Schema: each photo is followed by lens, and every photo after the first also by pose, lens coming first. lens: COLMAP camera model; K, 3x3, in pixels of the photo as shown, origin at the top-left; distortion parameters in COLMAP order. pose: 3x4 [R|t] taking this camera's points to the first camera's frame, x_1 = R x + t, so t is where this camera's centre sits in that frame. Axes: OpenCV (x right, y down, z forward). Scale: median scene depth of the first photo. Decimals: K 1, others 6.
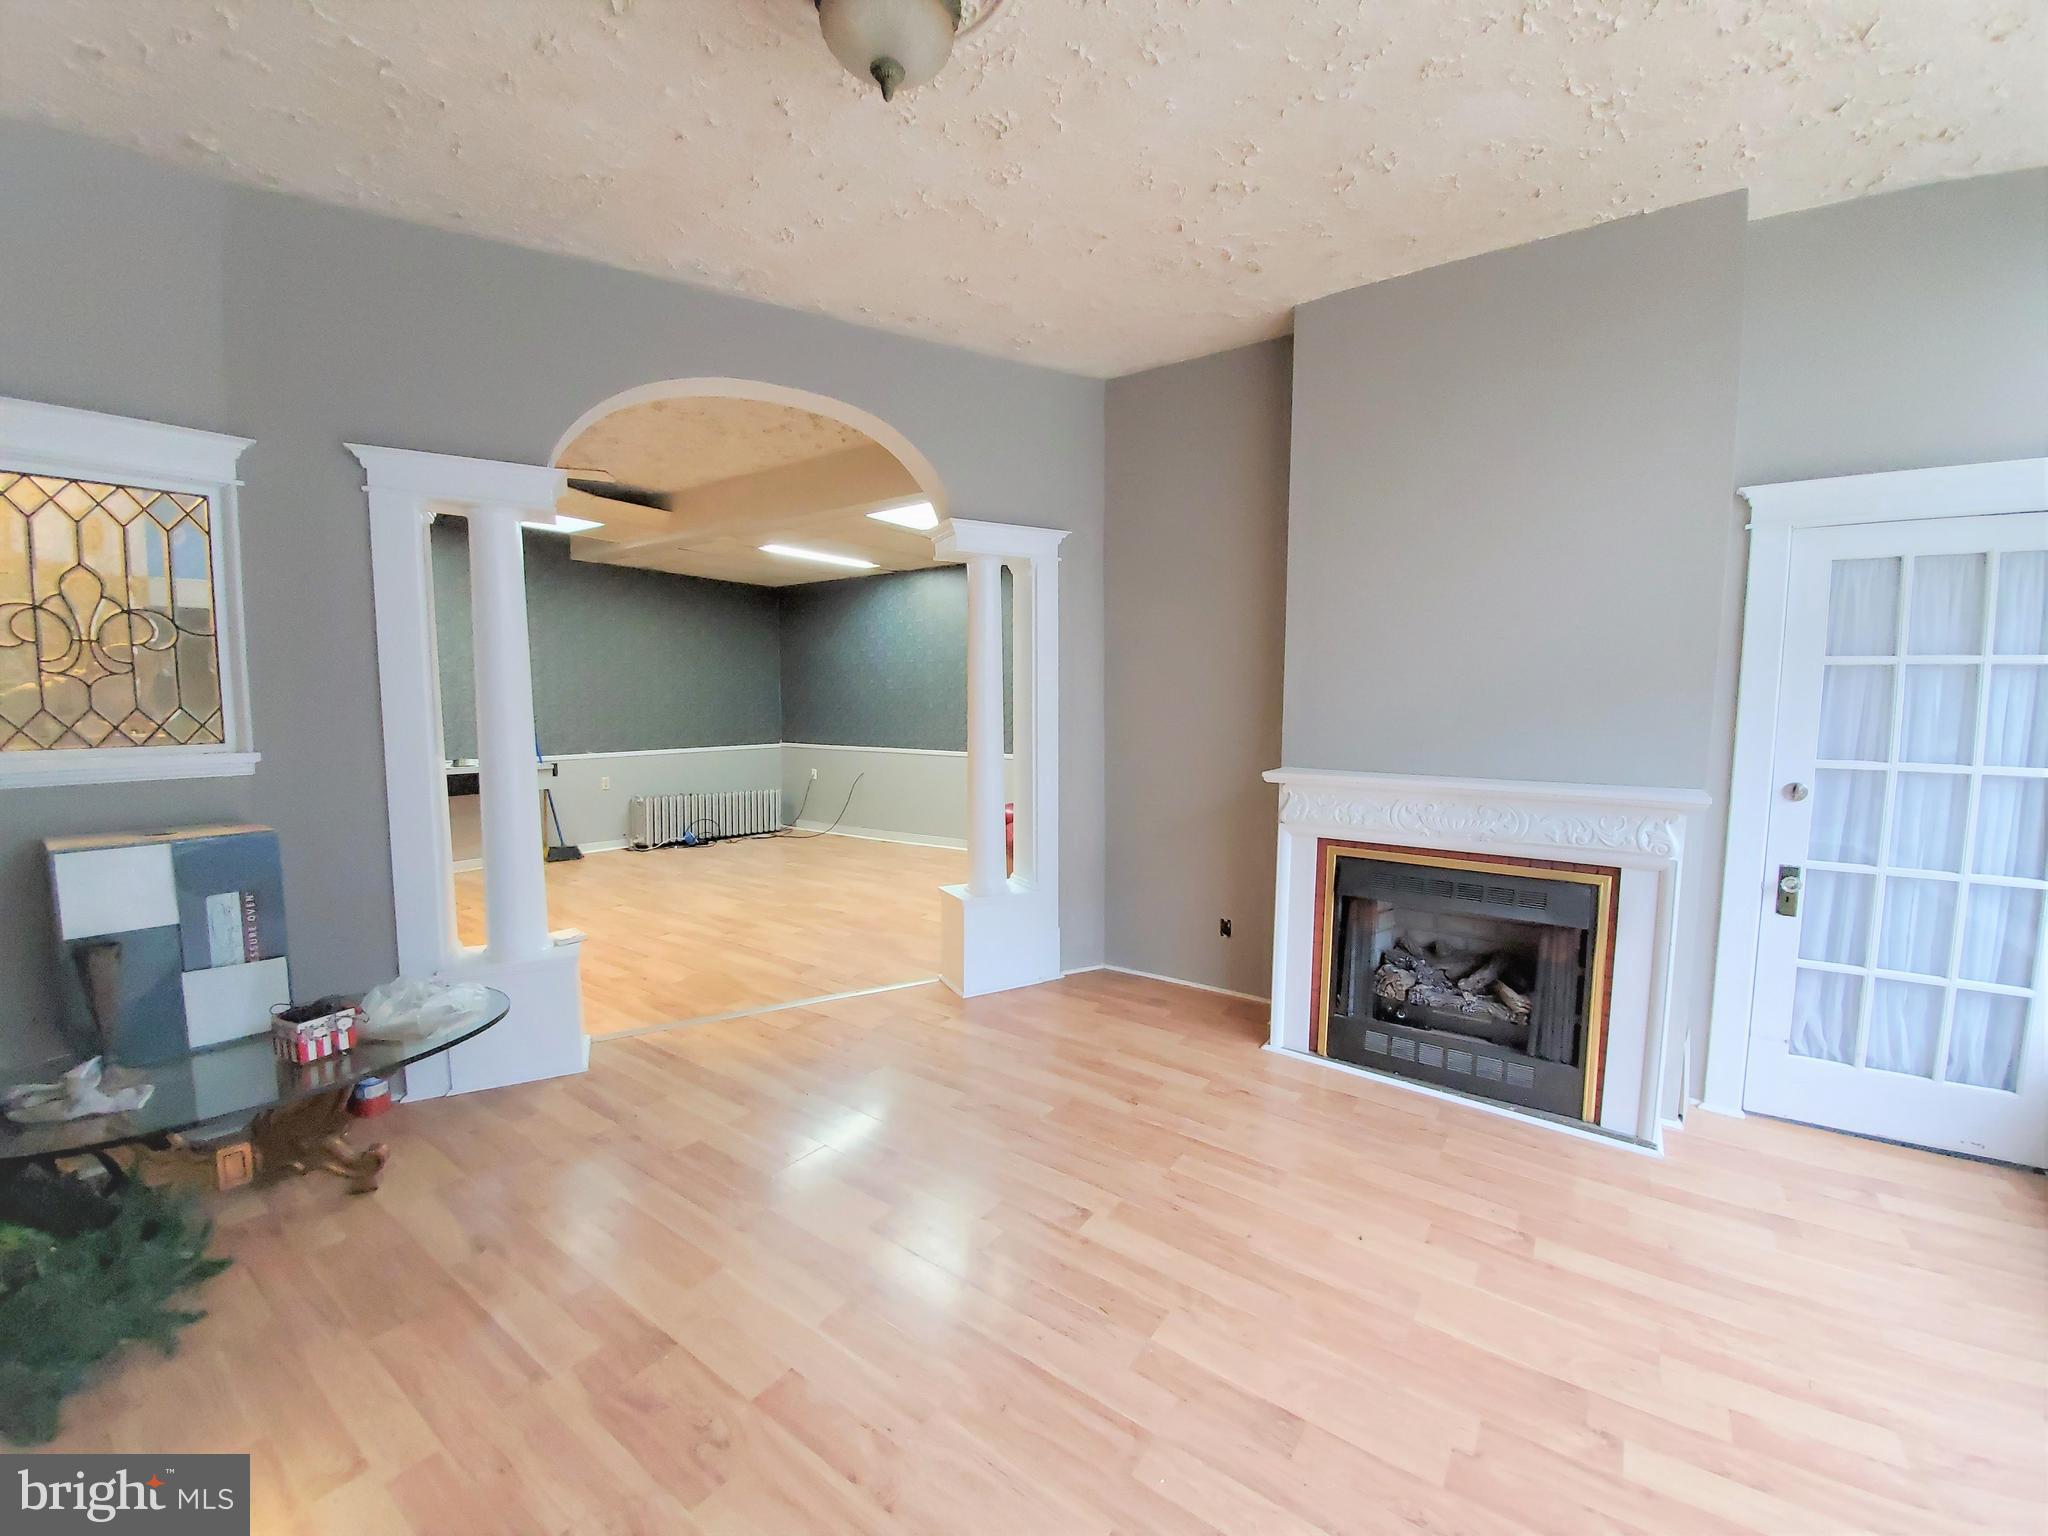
lens RADIAL K [[806.1, 0, 1042.4], [0, 806.1, 768.0], [0, 0, 1]] dist [0.008749, -0.015096]
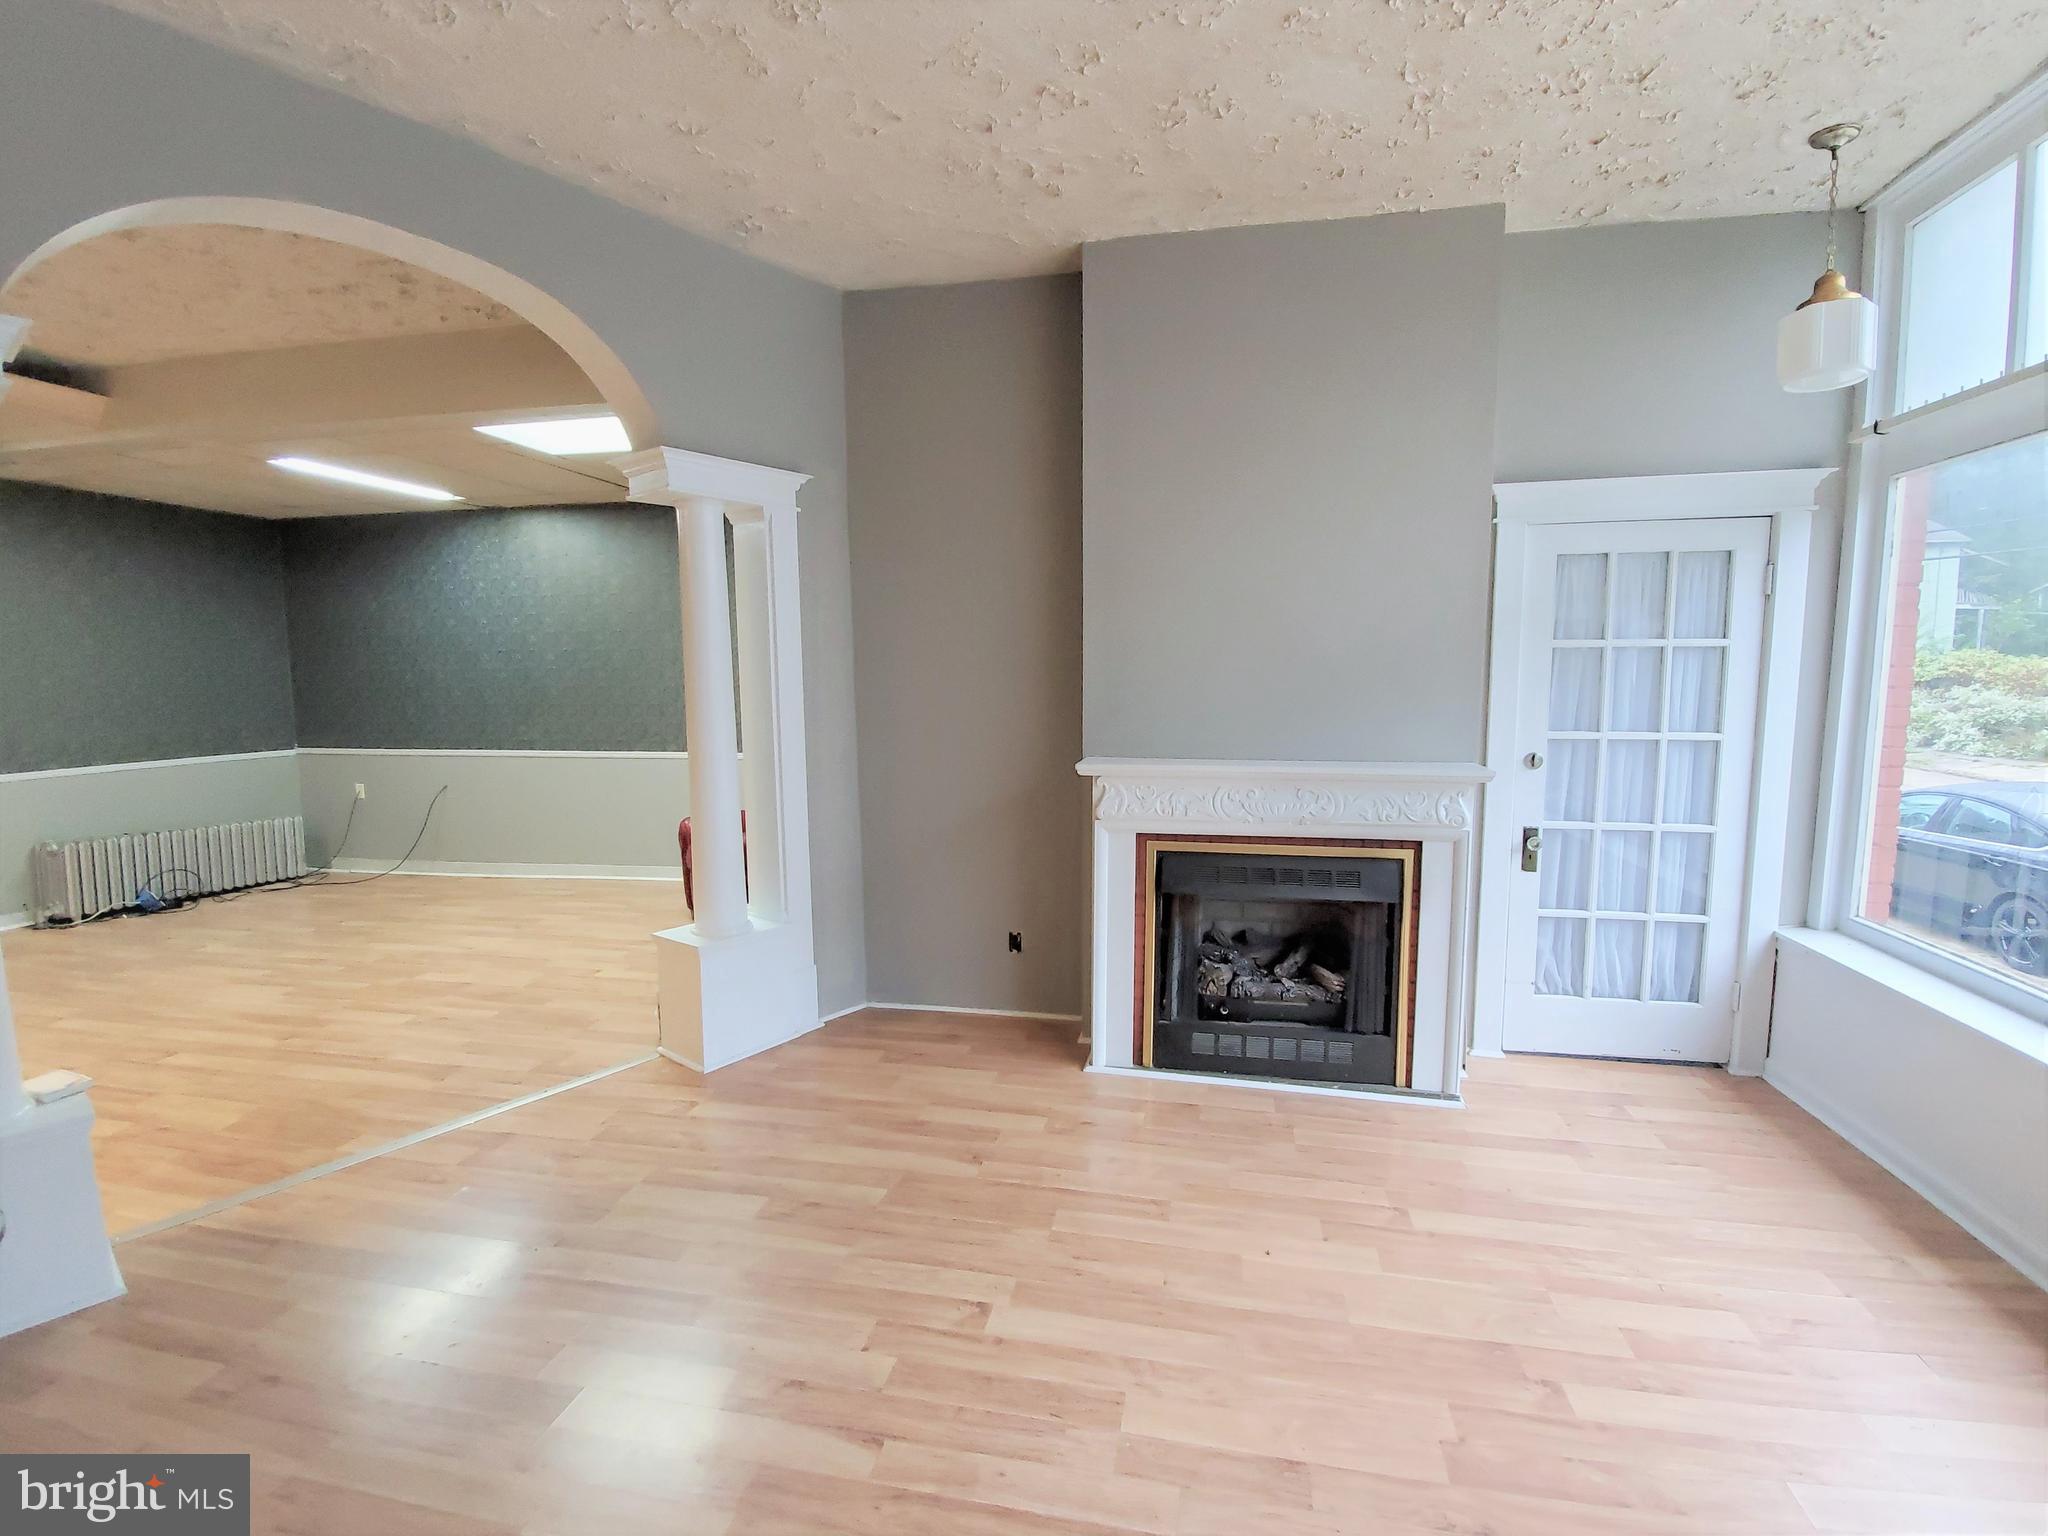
lens RADIAL K [[931.8, 0, 1024.0], [0, 931.8, 768.0], [0, 0, 1]] dist [0.009356, -0.016757]
pose [[0.916634, -0.049352, 0.396670, -0.204692], [0.043064, 0.998766, 0.024750, -0.020561], [-0.397402, -0.005605, 0.917628, 0.080096]]
